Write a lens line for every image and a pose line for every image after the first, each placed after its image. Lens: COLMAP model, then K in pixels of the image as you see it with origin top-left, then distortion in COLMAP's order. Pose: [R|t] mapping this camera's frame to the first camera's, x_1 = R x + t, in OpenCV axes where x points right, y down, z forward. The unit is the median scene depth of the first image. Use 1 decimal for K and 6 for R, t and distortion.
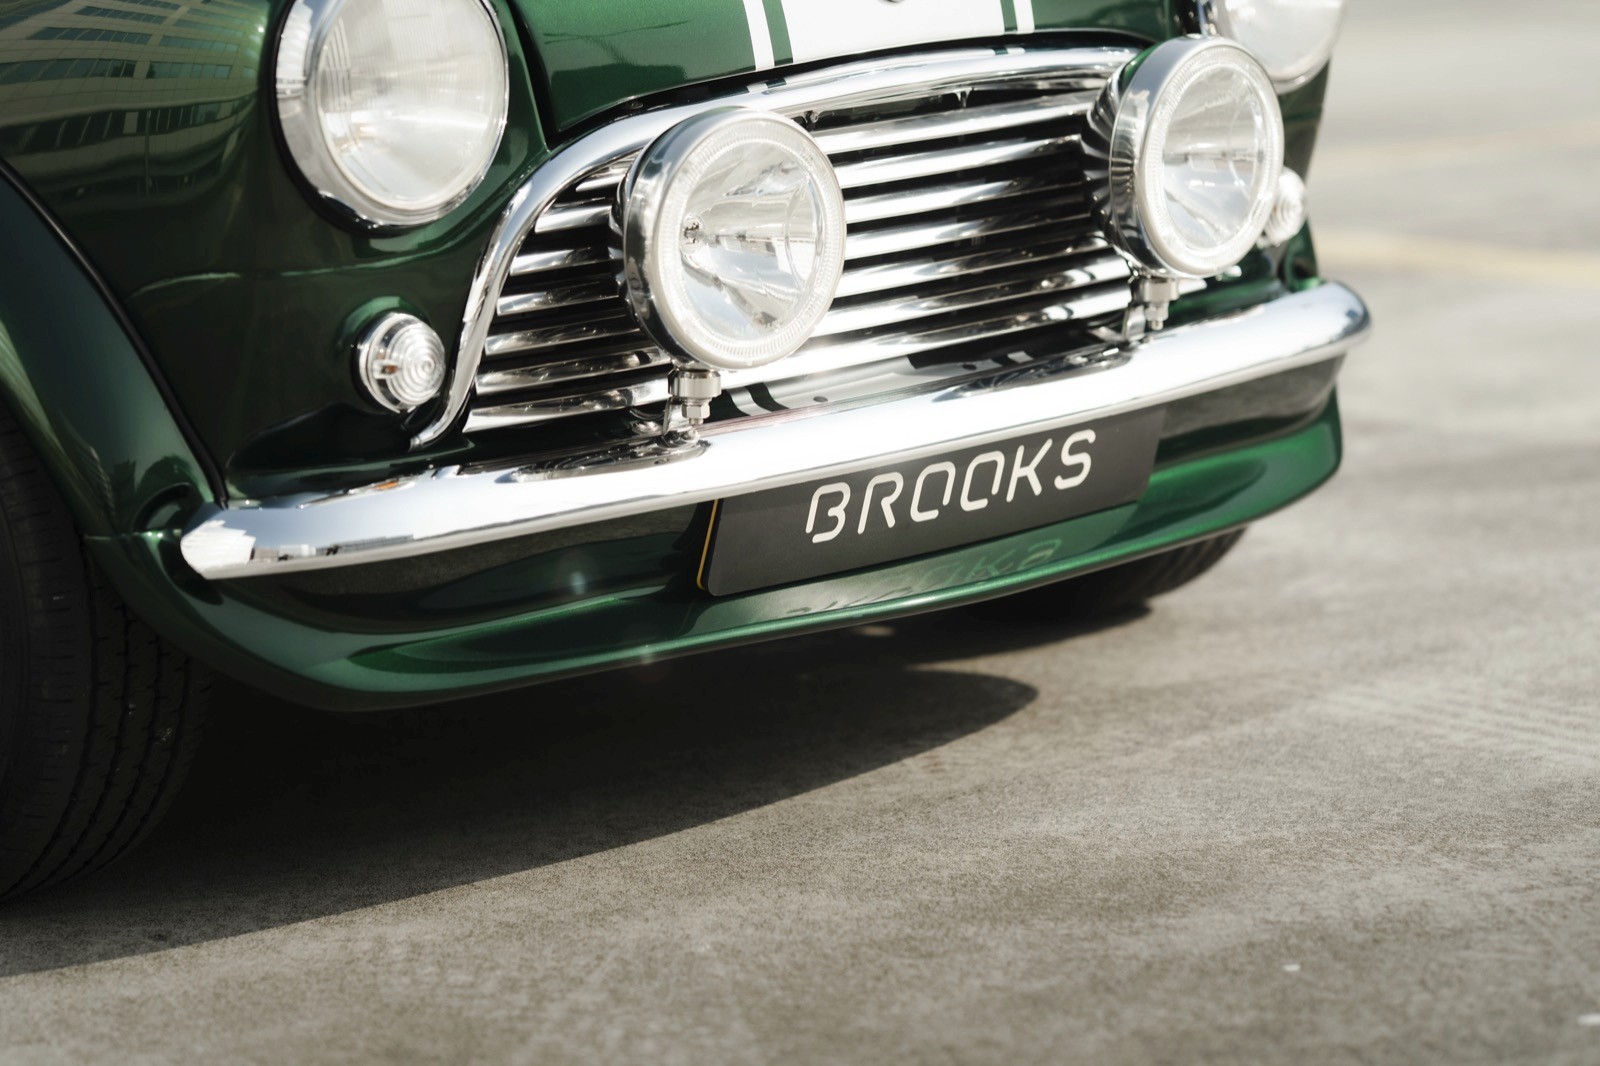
lens RADIAL K [[4518.5, 0, 800.0], [0, 4518.5, 533.0], [0, 0, 1]] dist [1.003477, -1.058082]
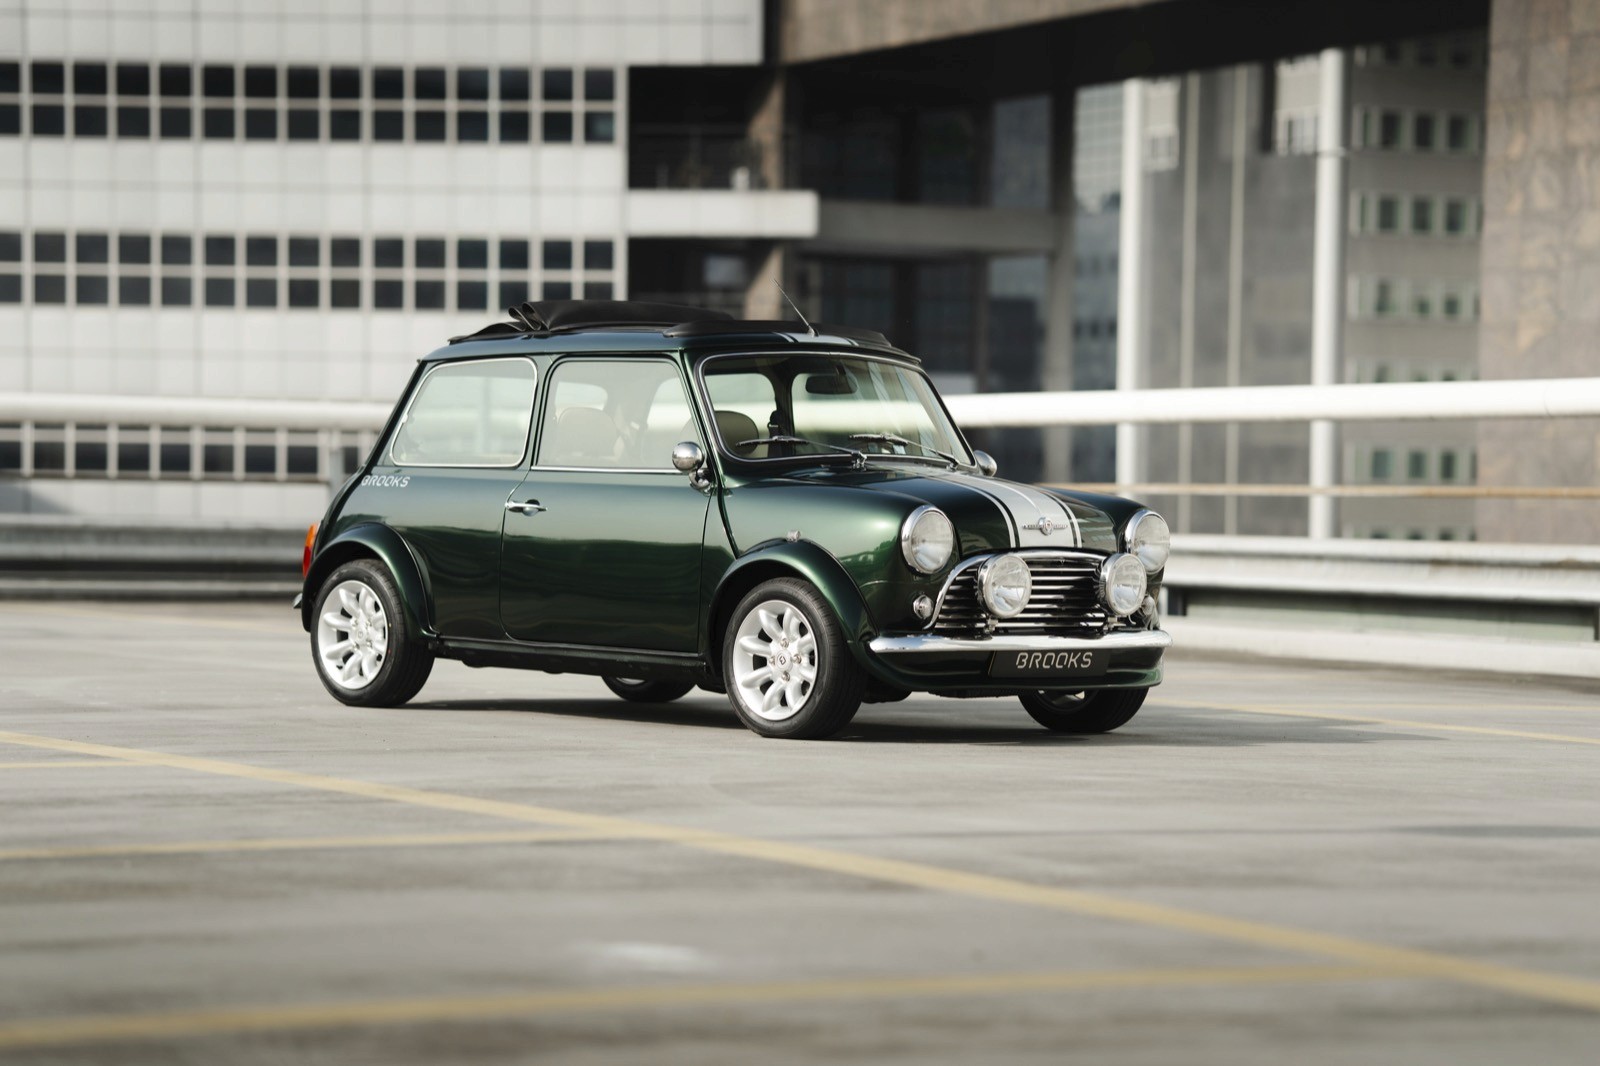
lens RADIAL K [[4518.5, 0, 800.0], [0, 4518.5, 533.0], [0, 0, 1]] dist [1.003477, -1.058082]
pose [[0.997455, 0.069745, -0.014825, -0.130930], [-0.071240, 0.983546, -0.166020, 0.536192], [0.003002, 0.166654, 0.986011, -2.796725]]
